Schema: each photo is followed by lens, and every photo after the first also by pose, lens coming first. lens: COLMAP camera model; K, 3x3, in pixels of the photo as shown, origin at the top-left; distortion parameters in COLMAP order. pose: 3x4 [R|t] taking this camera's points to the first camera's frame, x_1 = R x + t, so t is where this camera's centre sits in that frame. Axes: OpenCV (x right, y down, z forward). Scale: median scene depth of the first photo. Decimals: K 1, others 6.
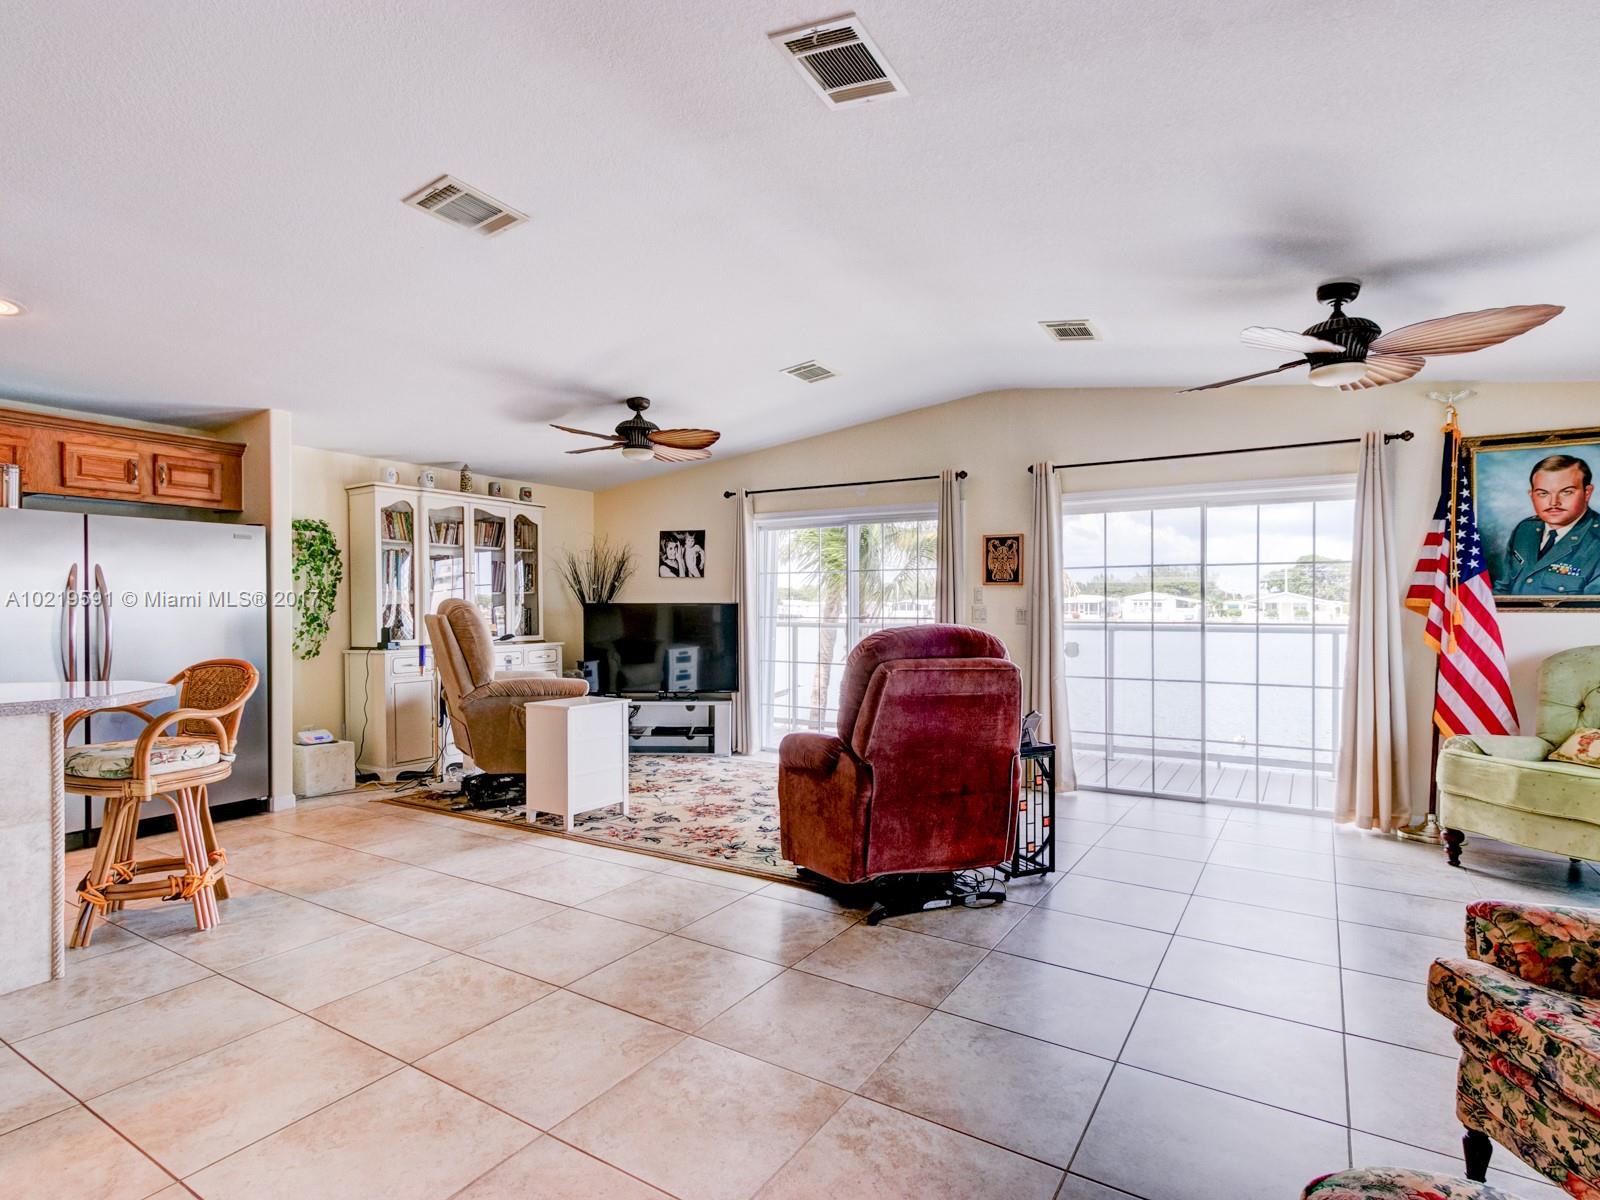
lens RADIAL K [[816.1, 0, 803.0], [0, 816.1, 608.6], [0, 0, 1]] dist [0.010765, -0.006331]
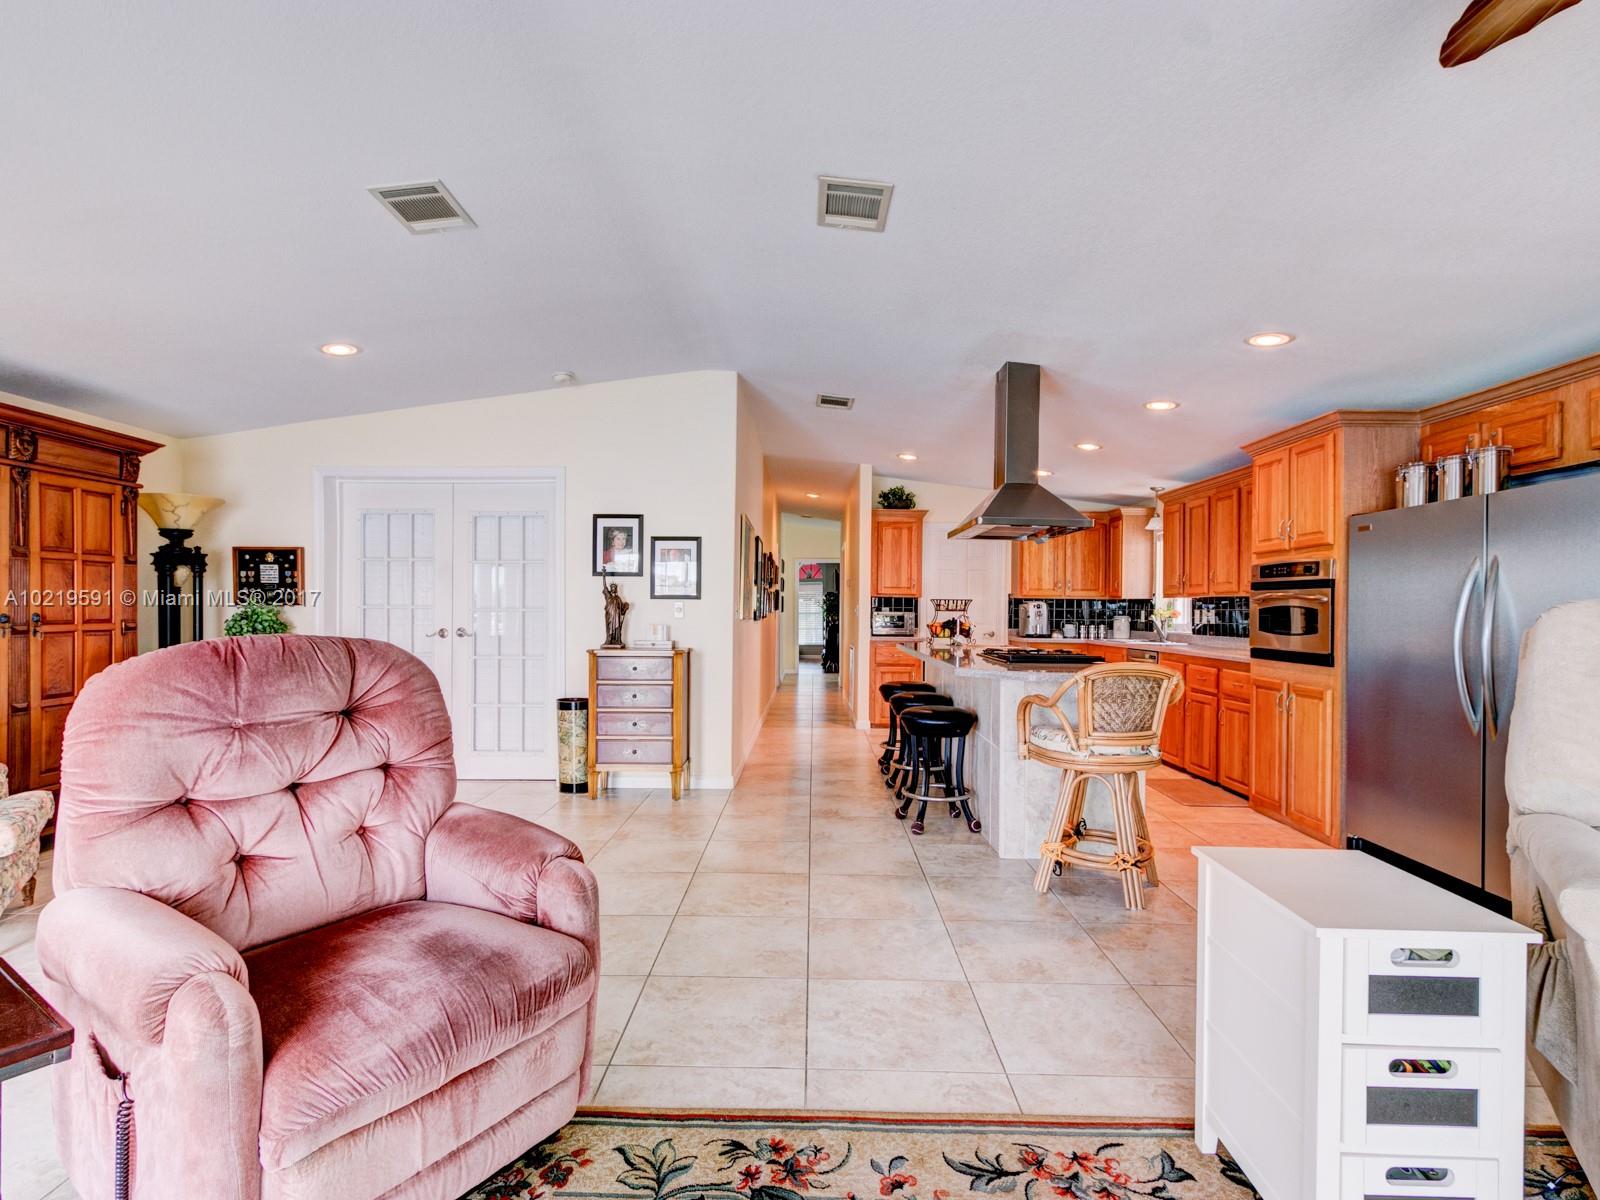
lens RADIAL K [[816.1, 0, 803.0], [0, 816.1, 608.6], [0, 0, 1]] dist [0.010765, -0.006331]
pose [[-0.859198, -0.001613, -0.511641, 0.098960], [-0.002977, 0.999994, 0.001848, -0.002519], [0.511635, 0.003111, -0.859197, 1.218209]]
